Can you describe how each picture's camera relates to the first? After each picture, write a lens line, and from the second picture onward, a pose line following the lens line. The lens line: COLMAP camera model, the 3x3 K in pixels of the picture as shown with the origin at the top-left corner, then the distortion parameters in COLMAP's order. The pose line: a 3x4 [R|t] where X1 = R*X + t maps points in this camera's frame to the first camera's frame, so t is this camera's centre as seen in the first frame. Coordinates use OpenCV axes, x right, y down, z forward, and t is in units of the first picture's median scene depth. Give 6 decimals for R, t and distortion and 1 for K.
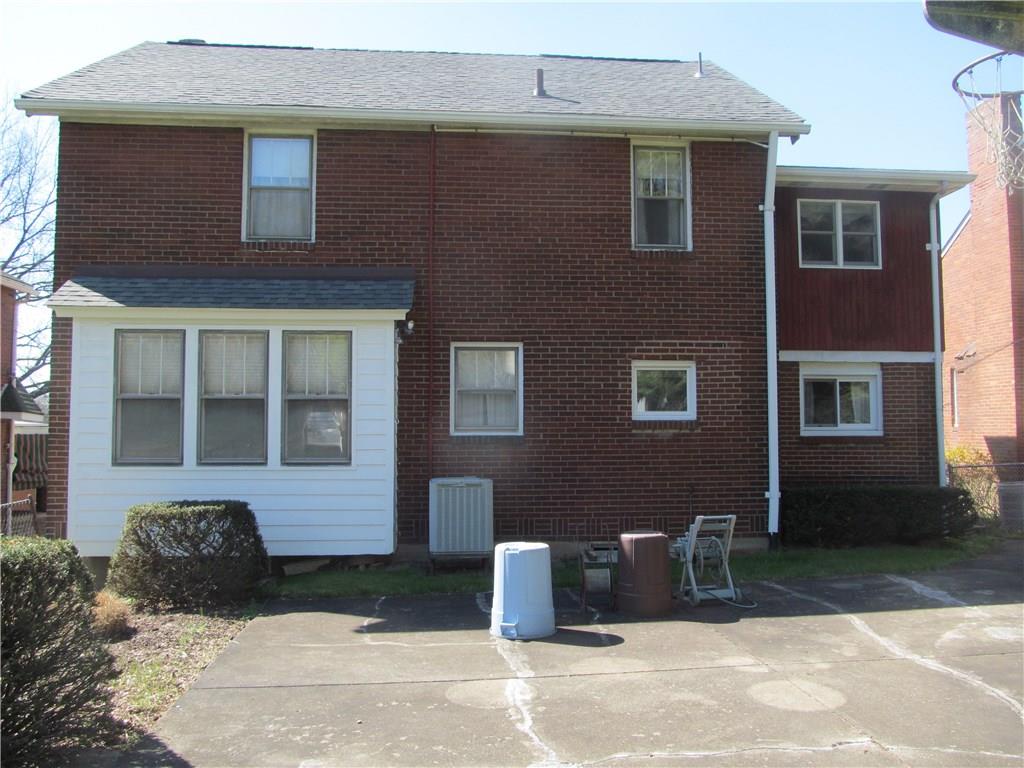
lens RADIAL K [[834.2, 0, 513.4], [0, 834.2, 379.6], [0, 0, 1]] dist [-0.045066, 0.003006]
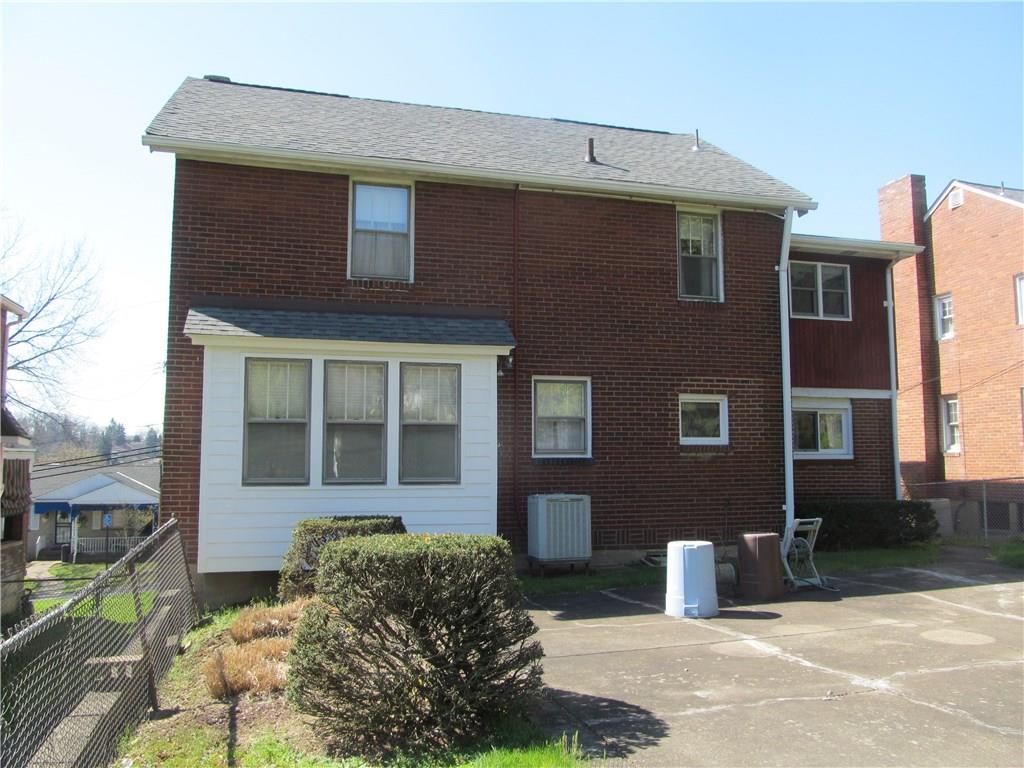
lens RADIAL K [[834.2, 0, 513.4], [0, 834.2, 379.6], [0, 0, 1]] dist [-0.045066, 0.003006]
pose [[0.981777, 0.017934, 0.189188, -0.312592], [-0.010820, 0.999197, -0.038569, 0.004991], [-0.189728, 0.035819, 0.981183, -0.107175]]
